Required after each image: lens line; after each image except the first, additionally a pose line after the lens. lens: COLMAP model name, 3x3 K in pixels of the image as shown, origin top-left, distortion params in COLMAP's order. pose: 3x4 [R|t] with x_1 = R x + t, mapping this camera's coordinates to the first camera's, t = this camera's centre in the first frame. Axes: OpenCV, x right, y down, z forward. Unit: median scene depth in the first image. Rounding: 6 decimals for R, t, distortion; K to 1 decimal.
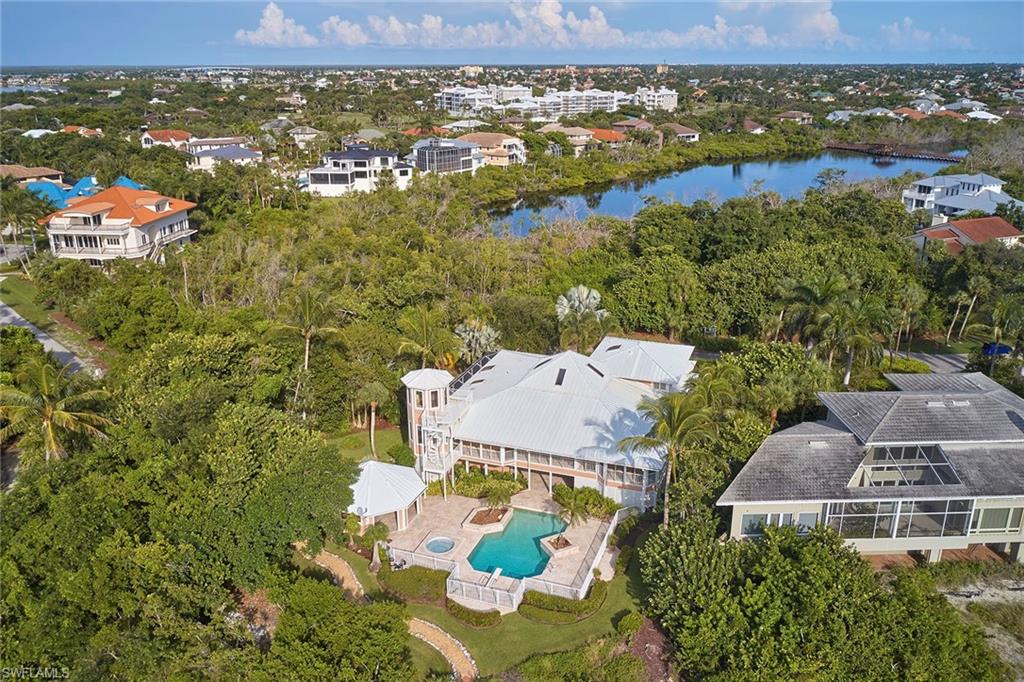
lens RADIAL K [[806.3, 0, 512.3], [0, 806.3, 326.4], [0, 0, 1]] dist [-0.023387, 0.005645]
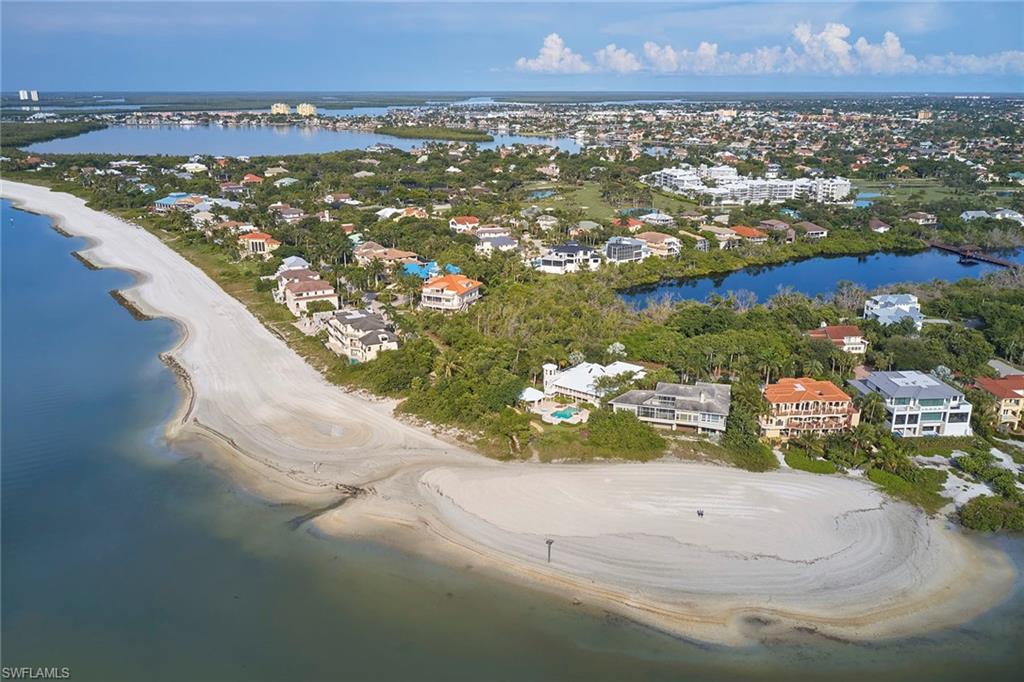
lens RADIAL K [[801.4, 0, 512.0], [0, 801.4, 341.0], [0, 0, 1]] dist [-0.013930, 0.002999]
pose [[0.950197, 0.094621, -0.296939, 0.287413], [-0.097621, 0.995212, 0.004746, -0.016849], [0.295967, 0.024477, 0.954885, -0.887168]]
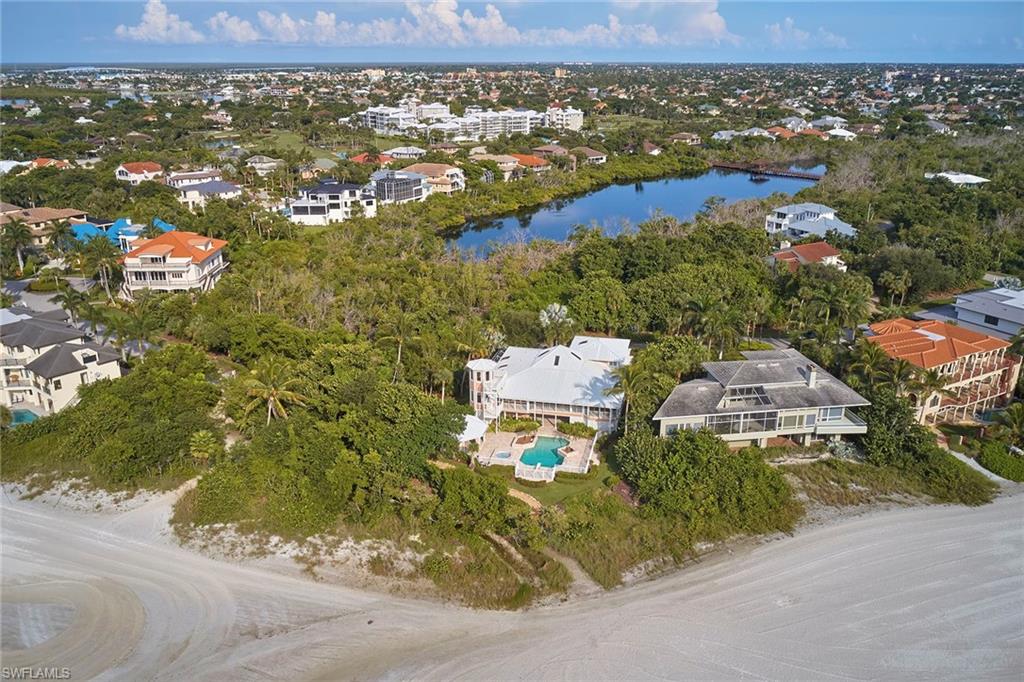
lens RADIAL K [[801.4, 0, 512.0], [0, 801.4, 341.0], [0, 0, 1]] dist [-0.013930, 0.002999]
pose [[0.992552, -0.038879, 0.115451, -0.092949], [0.036382, 0.999058, 0.023658, -0.009169], [-0.116262, -0.019282, 0.993031, -0.273966]]
